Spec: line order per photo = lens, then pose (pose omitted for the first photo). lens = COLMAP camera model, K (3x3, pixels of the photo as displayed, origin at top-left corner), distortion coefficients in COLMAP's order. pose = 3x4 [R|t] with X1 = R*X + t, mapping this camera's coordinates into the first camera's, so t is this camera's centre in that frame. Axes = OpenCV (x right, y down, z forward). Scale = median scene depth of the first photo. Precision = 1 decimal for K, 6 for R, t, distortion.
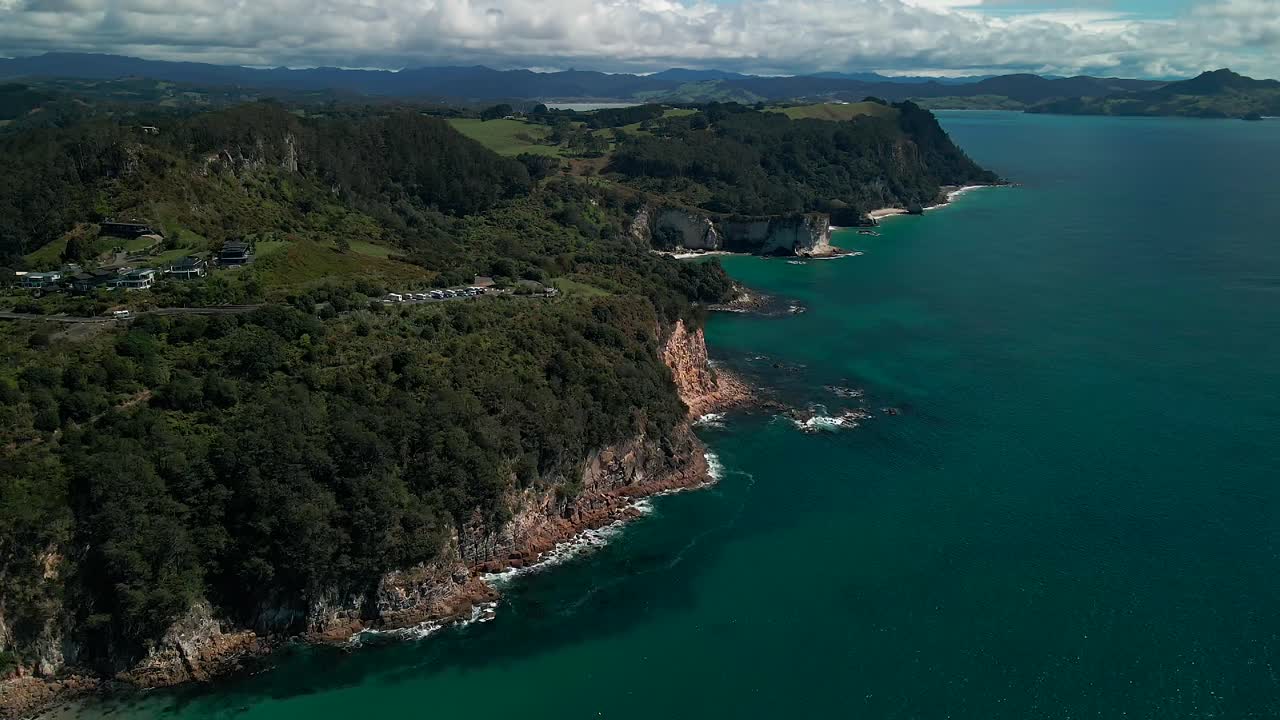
lens RADIAL K [[920.7, 0, 638.0], [0, 920.7, 368.9], [0, 0, 1]] dist [-0.023881, 0.064564]
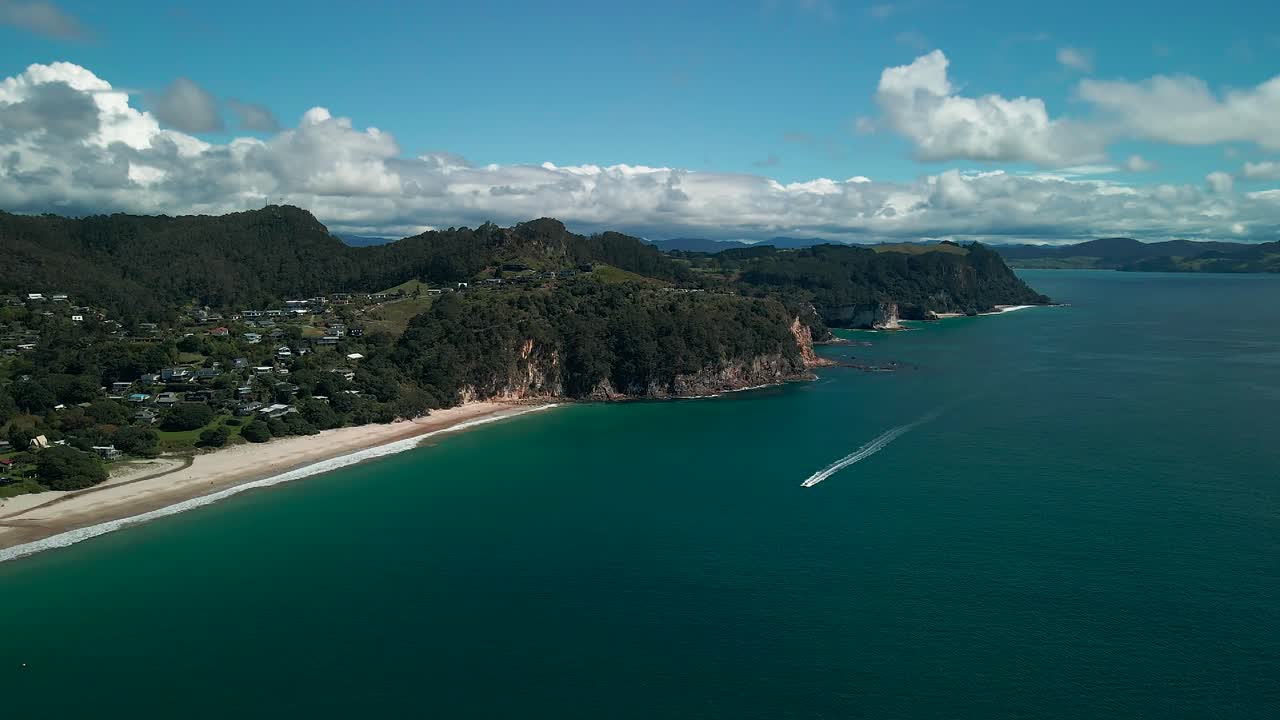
lens RADIAL K [[920.7, 0, 638.0], [0, 920.7, 368.9], [0, 0, 1]] dist [-0.023881, 0.064564]
pose [[0.993726, 0.012539, -0.111138, -0.081390], [-0.031887, 0.984217, -0.174068, 0.467330], [0.107202, 0.176520, 0.978442, -1.020146]]
